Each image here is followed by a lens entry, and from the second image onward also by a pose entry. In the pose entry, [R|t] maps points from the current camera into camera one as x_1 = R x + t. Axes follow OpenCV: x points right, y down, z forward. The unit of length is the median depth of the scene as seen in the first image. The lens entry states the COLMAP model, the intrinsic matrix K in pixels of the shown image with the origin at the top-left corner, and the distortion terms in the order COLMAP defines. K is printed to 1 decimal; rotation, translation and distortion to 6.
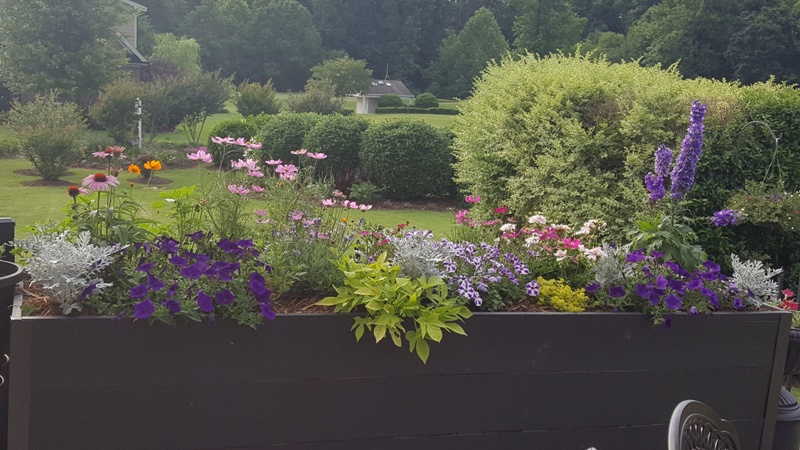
lens RADIAL K [[893.9, 0, 373.2], [0, 893.9, 226.0], [0, 0, 1]] dist [0.231354, -0.654707]
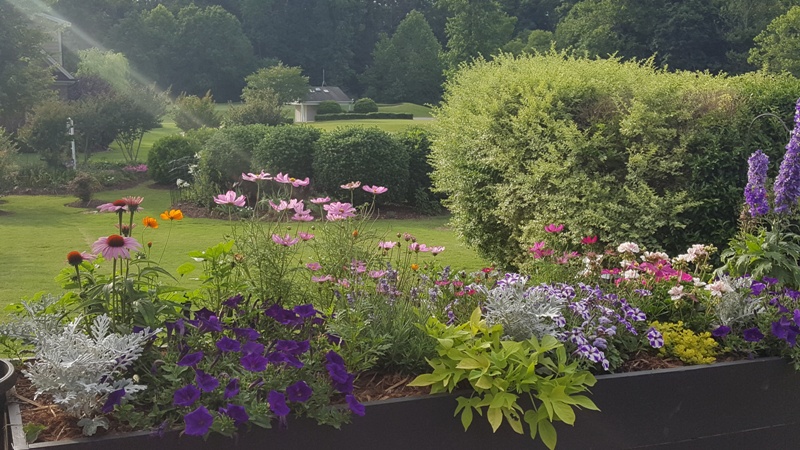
lens RADIAL K [[895.9, 0, 400.7], [0, 895.9, 239.4], [0, 0, 1]] dist [0.237697, -0.678583]
pose [[0.993925, -0.061847, 0.091039, -0.043243], [0.061070, 0.998069, 0.011304, -0.015451], [-0.091562, -0.005676, 0.995783, 0.074128]]
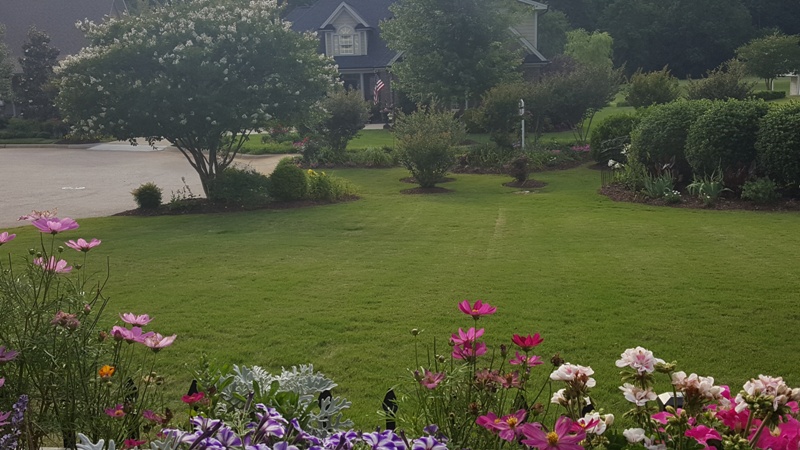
lens RADIAL K [[895.9, 0, 400.7], [0, 895.9, 239.4], [0, 0, 1]] dist [0.237697, -0.678583]
pose [[0.910733, -0.004539, -0.412970, 0.104472], [0.012214, 0.999798, 0.015948, -0.027817], [0.412815, -0.019568, 0.910605, 0.240609]]
